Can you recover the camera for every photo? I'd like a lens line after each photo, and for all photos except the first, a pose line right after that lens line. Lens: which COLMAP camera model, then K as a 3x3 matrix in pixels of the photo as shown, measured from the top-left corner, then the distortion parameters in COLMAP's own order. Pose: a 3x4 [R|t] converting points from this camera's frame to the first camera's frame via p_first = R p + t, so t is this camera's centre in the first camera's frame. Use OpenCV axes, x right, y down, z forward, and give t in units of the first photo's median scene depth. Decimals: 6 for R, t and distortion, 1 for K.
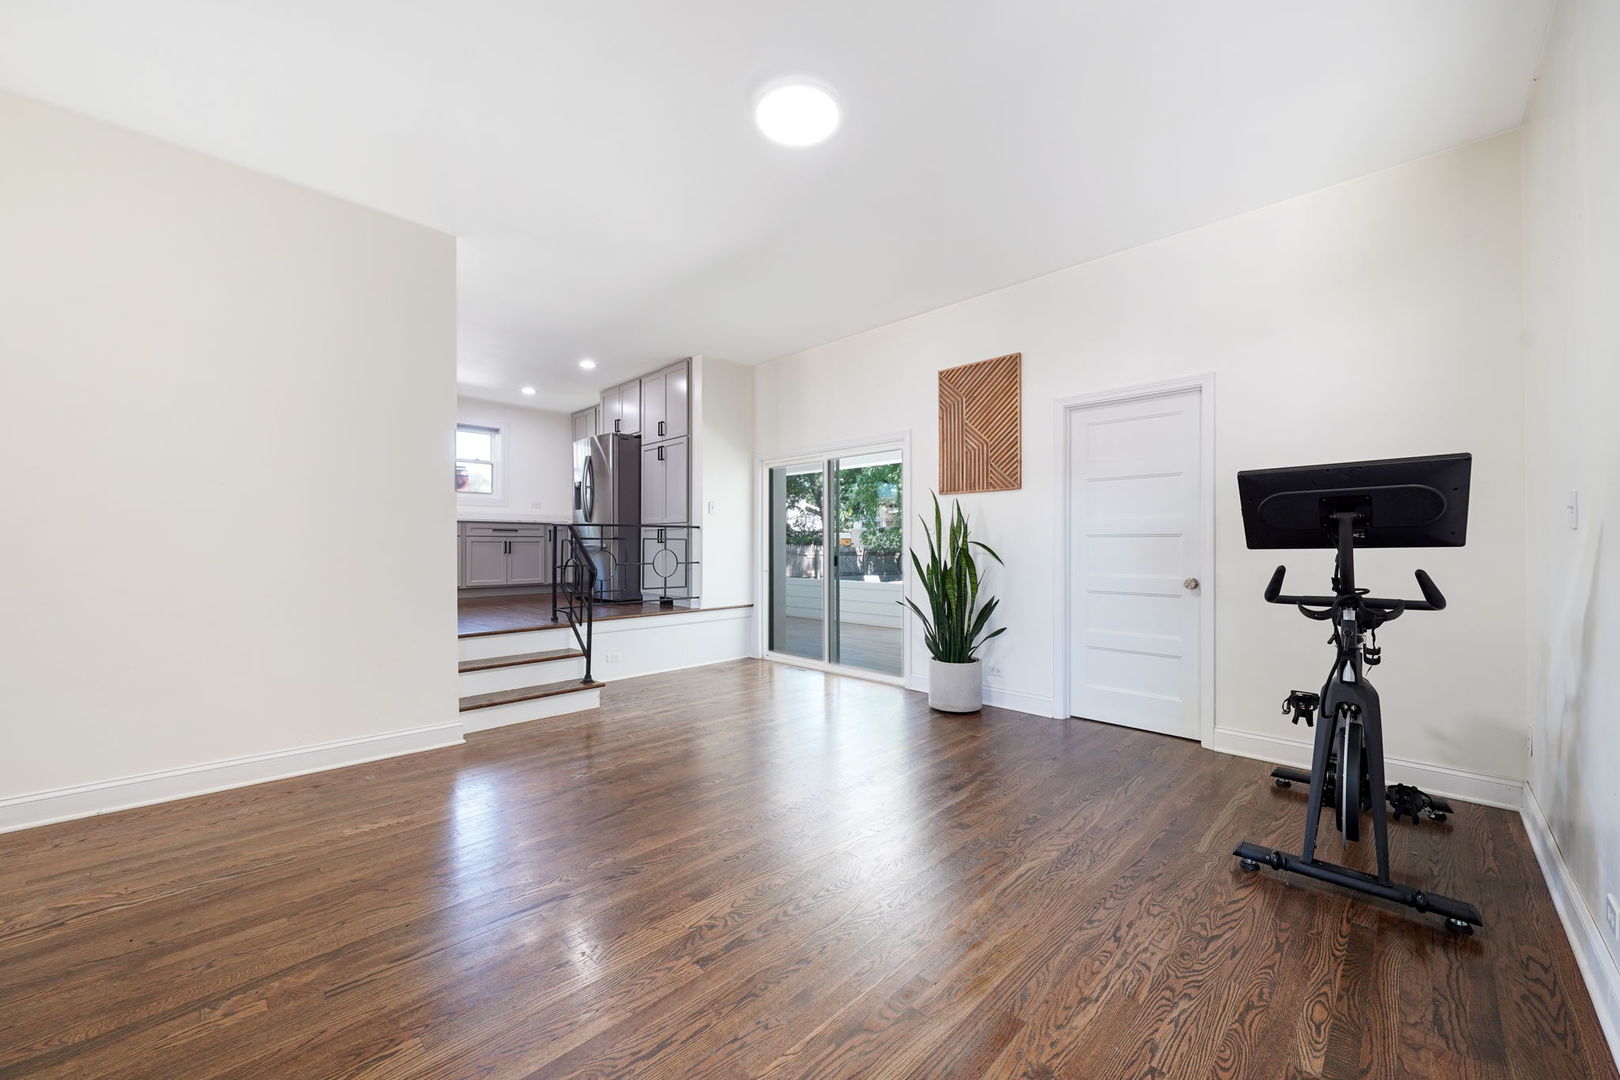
lens RADIAL K [[596.1, 0, 806.7], [0, 596.1, 544.8], [0, 0, 1]] dist [-0.012051, -0.000232]
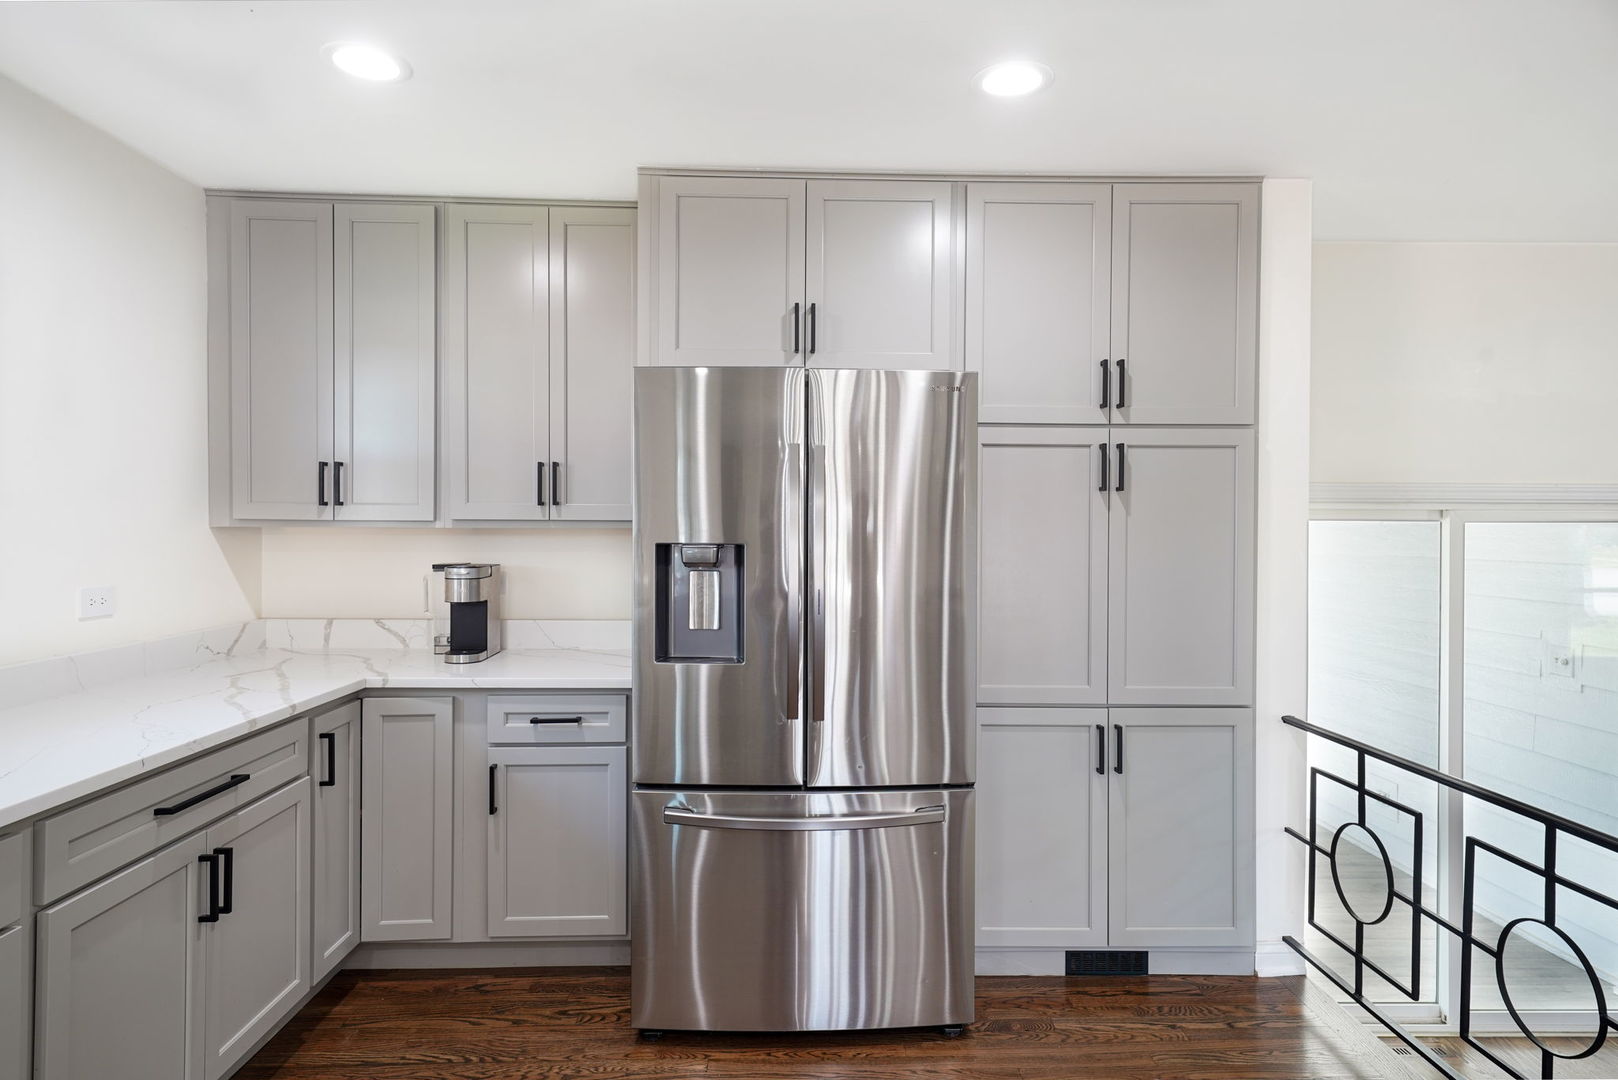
lens RADIAL K [[948.1, 0, 814.2], [0, 948.1, 535.7], [0, 0, 1]] dist [0.021148, -0.001663]
pose [[0.694510, -0.002888, 0.719477, -0.928211], [-0.003854, 0.999963, 0.007735, -0.167290], [-0.719472, -0.008145, 0.694473, 1.054115]]
